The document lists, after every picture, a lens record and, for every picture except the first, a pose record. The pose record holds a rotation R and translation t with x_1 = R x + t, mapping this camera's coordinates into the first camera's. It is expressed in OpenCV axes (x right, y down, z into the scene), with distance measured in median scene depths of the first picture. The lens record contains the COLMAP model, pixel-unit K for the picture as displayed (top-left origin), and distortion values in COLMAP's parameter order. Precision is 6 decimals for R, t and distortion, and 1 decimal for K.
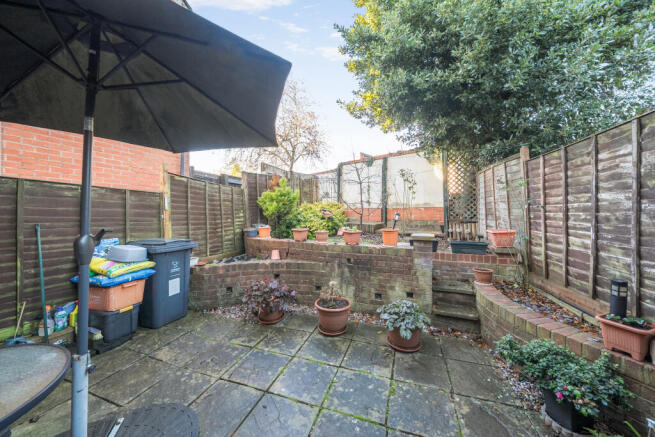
lens RADIAL K [[224.6, 0, 326.6], [0, 224.6, 216.0], [0, 0, 1]] dist [-0.001177, -0.000115]
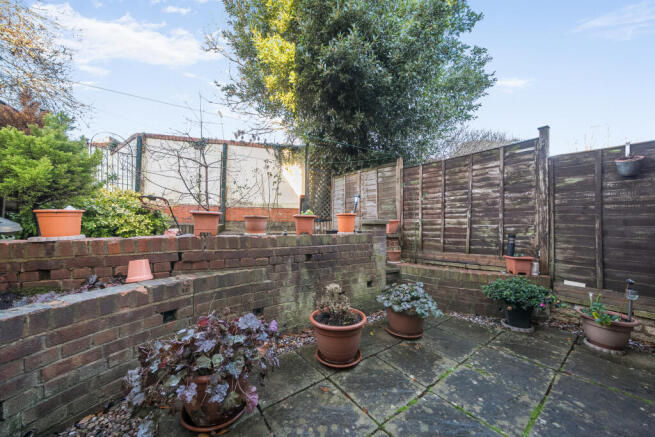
lens RADIAL K [[224.6, 0, 329.9], [0, 224.6, 227.4], [0, 0, 1]] dist [-0.001177, -0.000115]
pose [[0.570140, 0.004228, 0.821537, -0.558526], [0.001673, 0.999979, -0.006308, 0.139274], [-0.821546, 0.004971, 0.570120, 0.684539]]
